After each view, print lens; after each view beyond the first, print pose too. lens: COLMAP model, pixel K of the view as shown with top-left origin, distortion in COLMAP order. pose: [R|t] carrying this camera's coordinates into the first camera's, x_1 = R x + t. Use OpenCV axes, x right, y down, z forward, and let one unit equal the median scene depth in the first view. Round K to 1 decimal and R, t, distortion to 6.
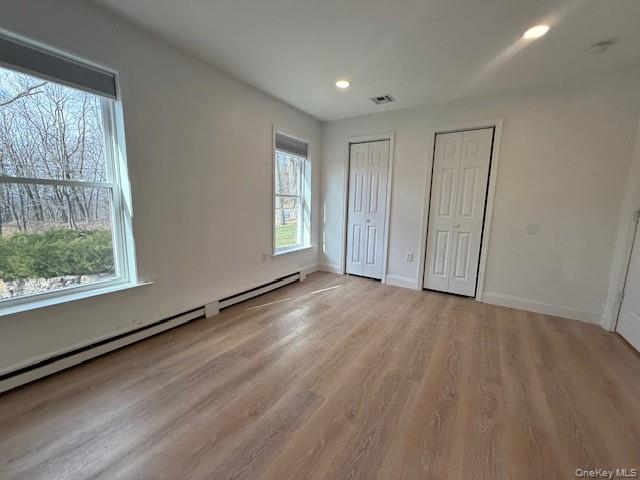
lens RADIAL K [[253.5, 0, 320.0], [0, 253.5, 240.0], [0, 0, 1]] dist [0.000573, -0.000127]
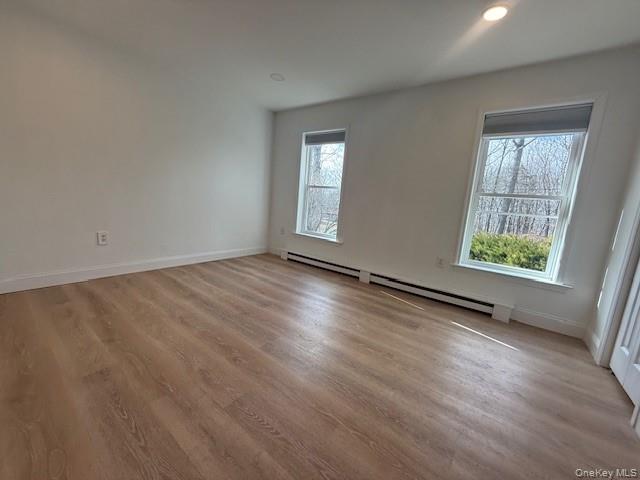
lens RADIAL K [[253.5, 0, 320.0], [0, 253.5, 240.0], [0, 0, 1]] dist [0.000573, -0.000127]
pose [[-0.060433, 0.133600, -0.989191, 0.873742], [-0.221286, 0.964550, 0.143792, -0.053837], [0.973335, 0.227584, -0.028727, 0.750599]]
